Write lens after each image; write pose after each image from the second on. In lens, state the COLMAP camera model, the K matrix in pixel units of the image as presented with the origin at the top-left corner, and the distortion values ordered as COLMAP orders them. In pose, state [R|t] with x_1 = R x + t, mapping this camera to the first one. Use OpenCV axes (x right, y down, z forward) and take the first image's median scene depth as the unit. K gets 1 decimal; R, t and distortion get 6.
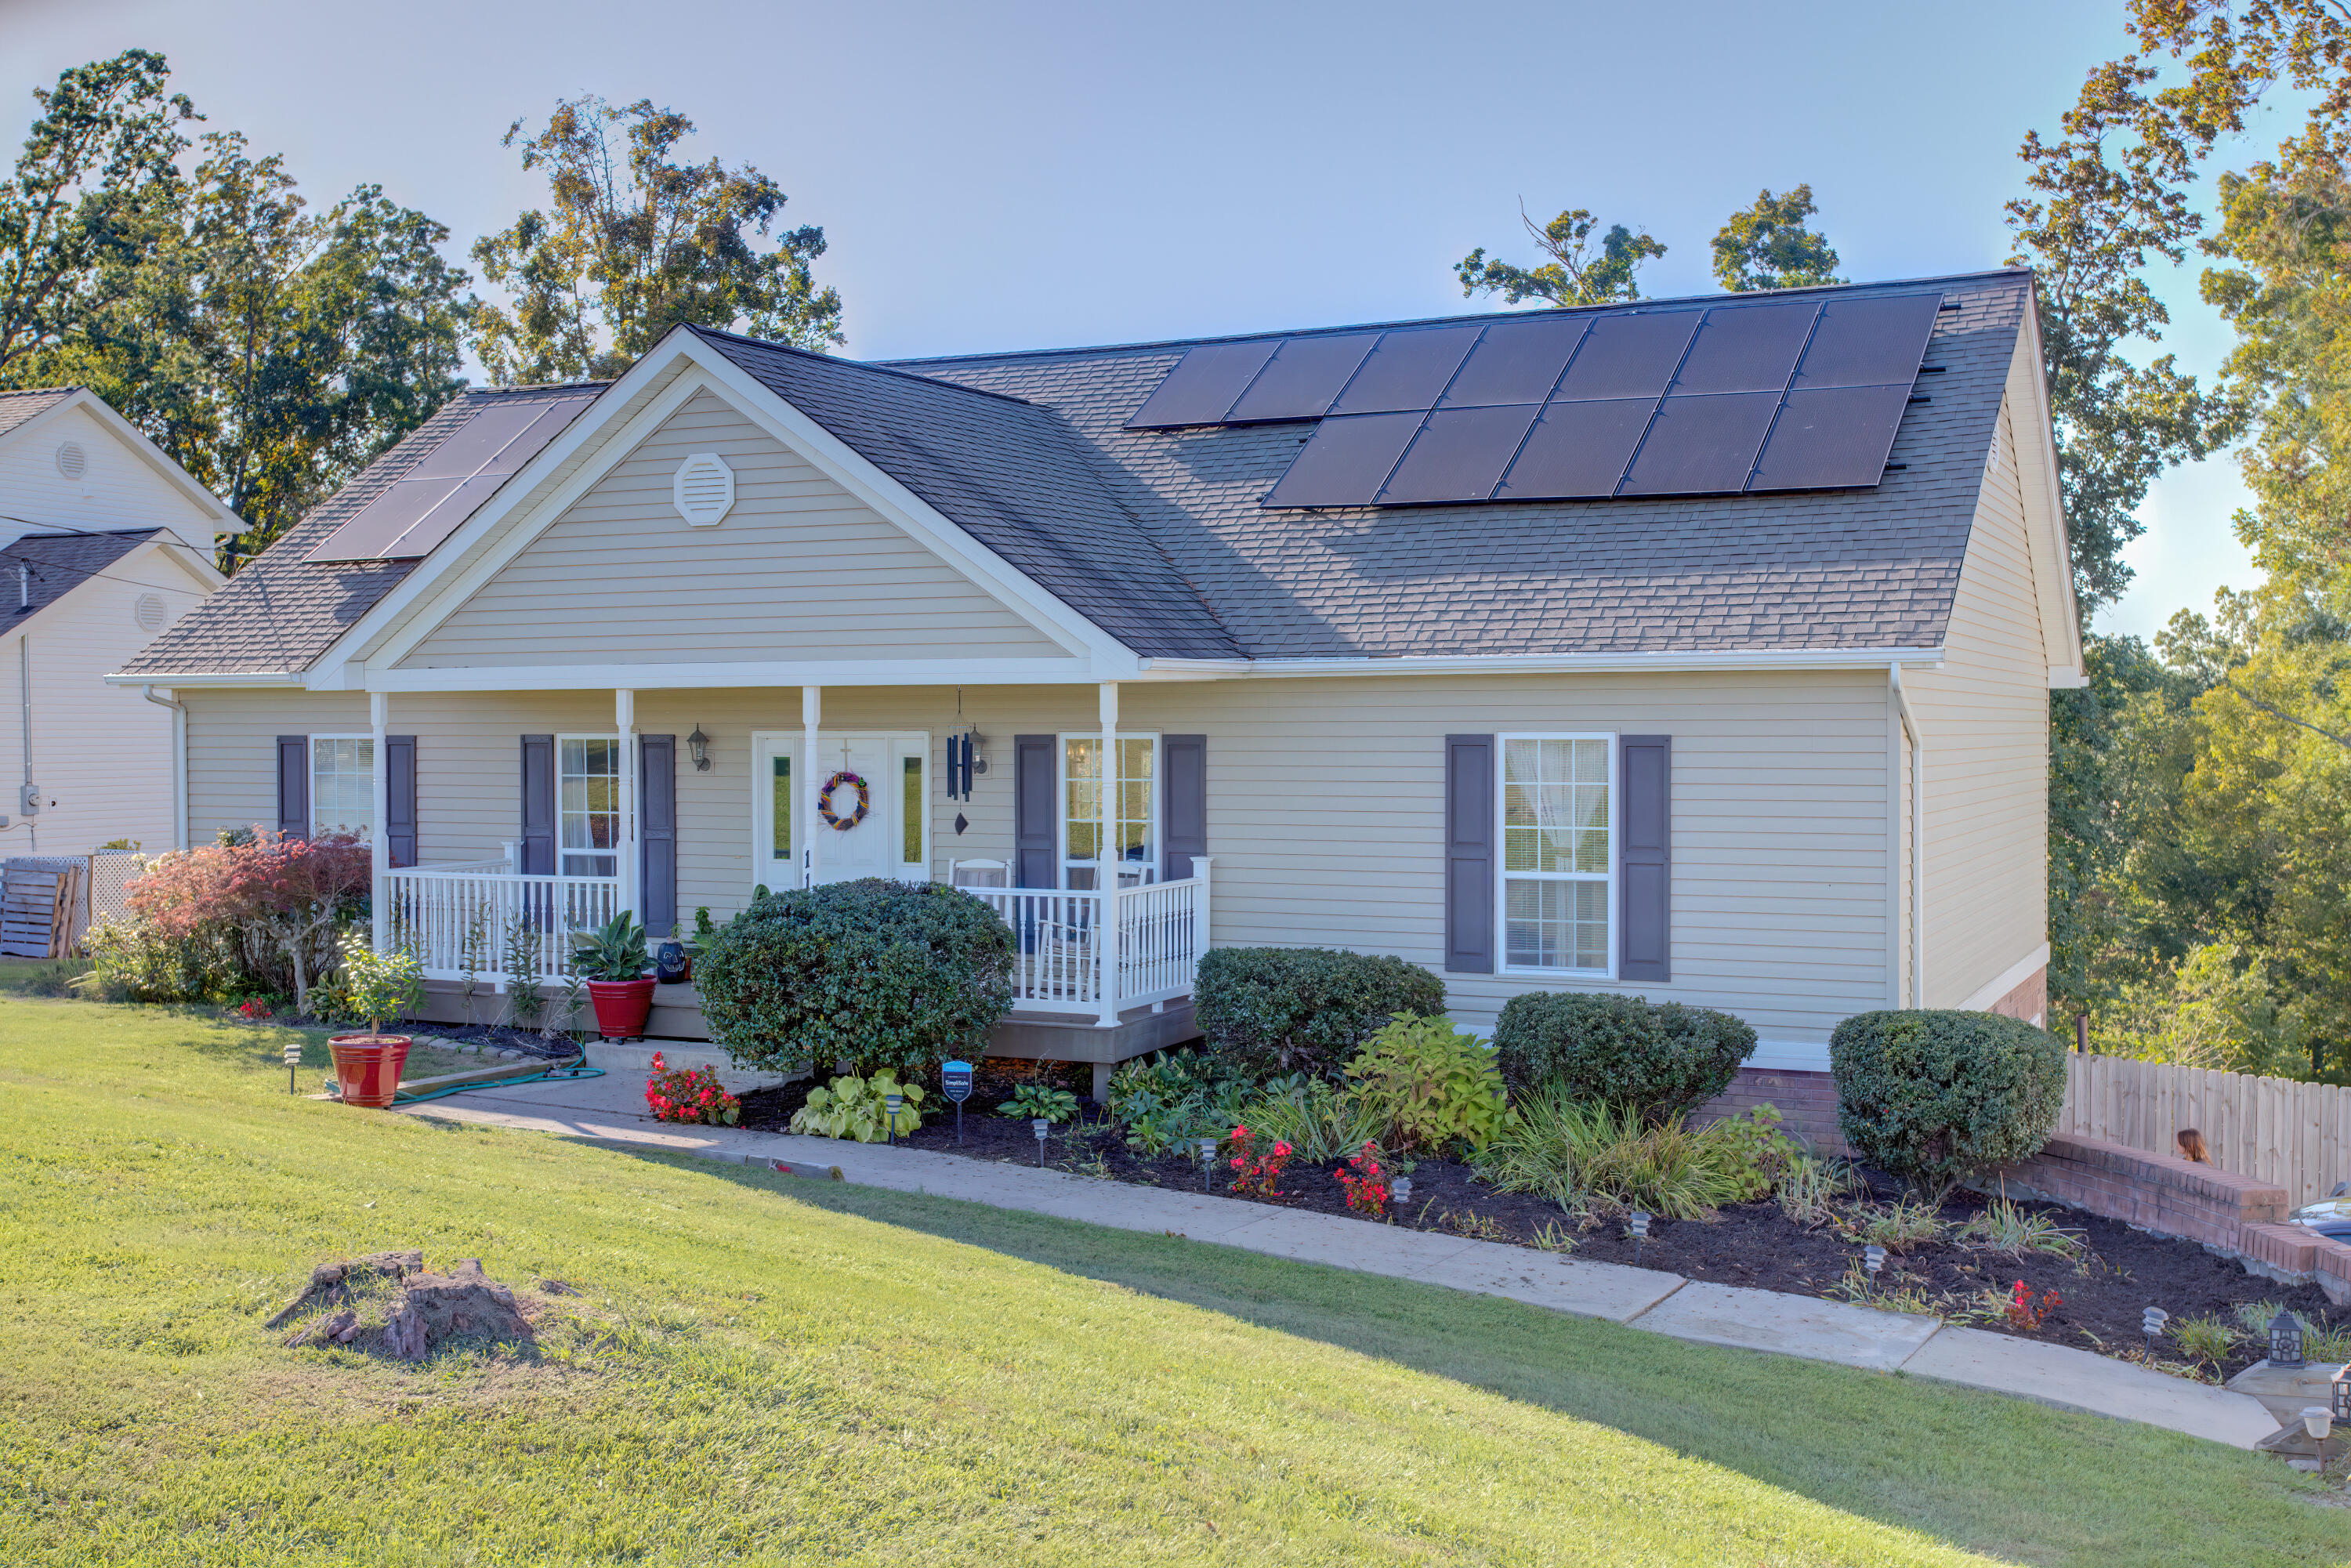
lens RADIAL K [[2579.2, 0, 1175.5], [0, 2579.2, 783.6], [0, 0, 1]] dist [0.075795, 0.000000]
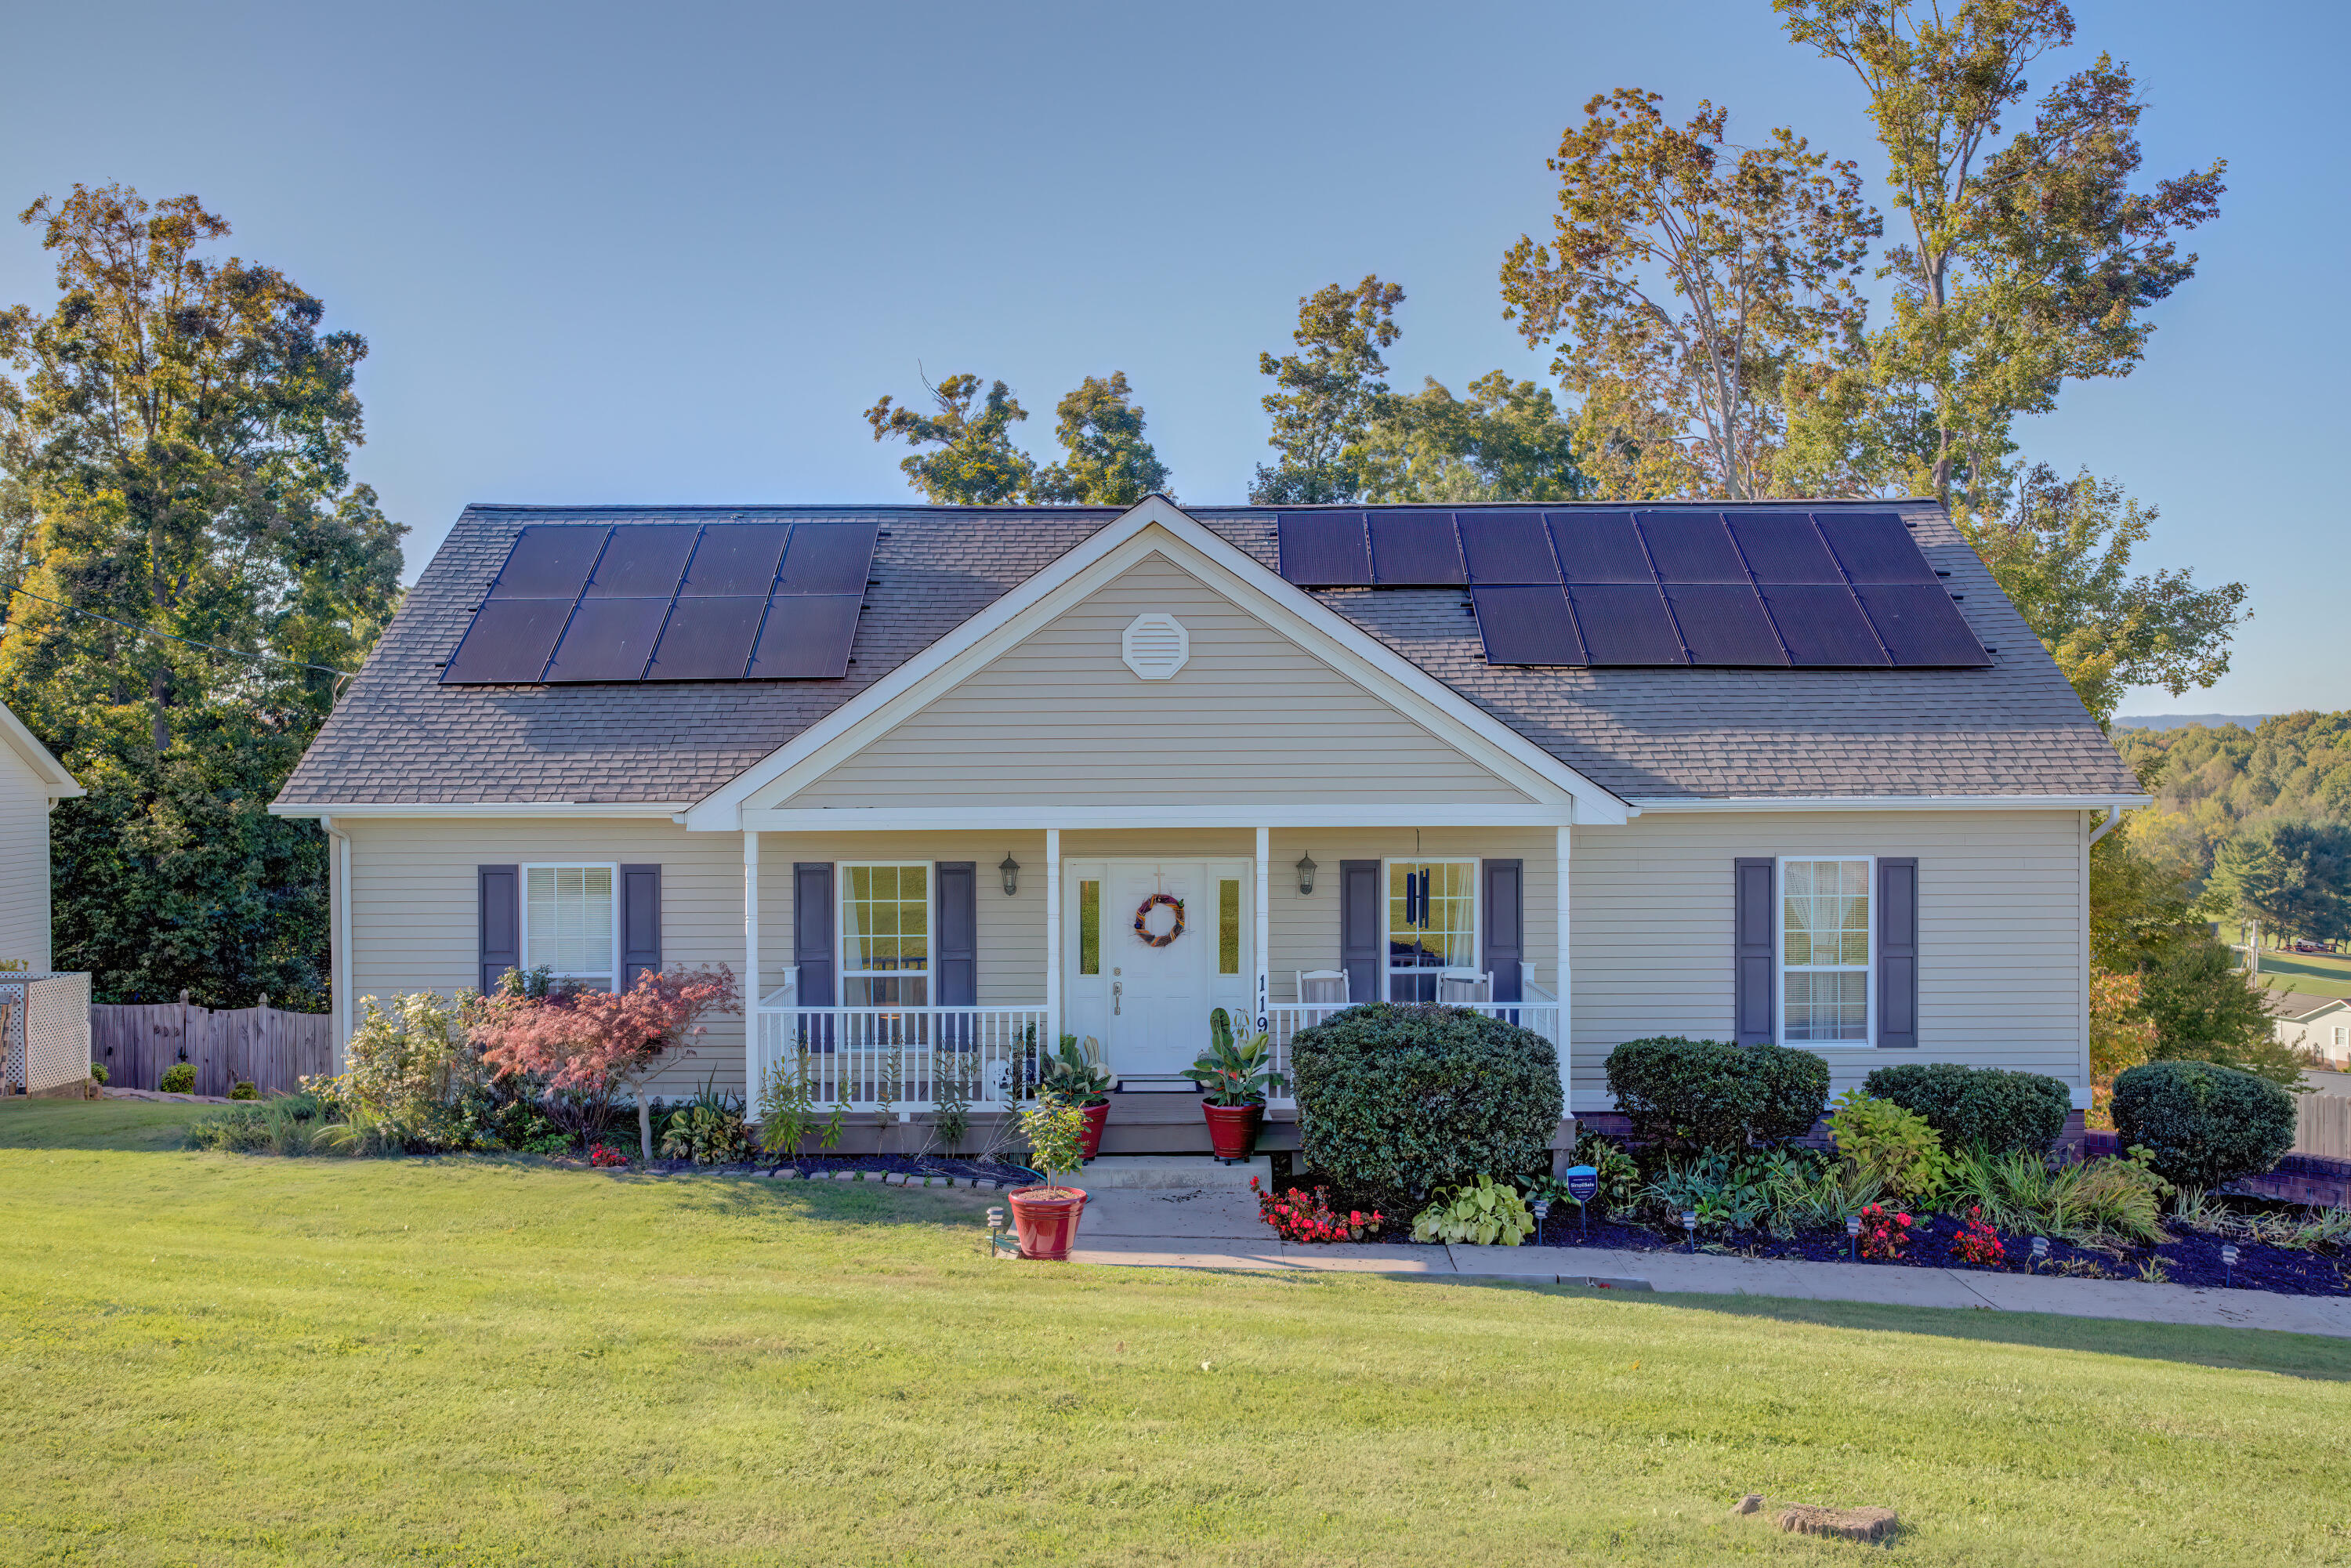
lens RADIAL K [[2039.5, 0, 1175.8], [0, 2039.5, 782.8], [0, 0, 1]] dist [0.031606, 0.005807]
pose [[0.884103, -0.008577, 0.467213, -0.547924], [0.012287, 0.999913, -0.004895, -0.049471], [-0.467130, 0.010069, 0.884131, 0.228672]]
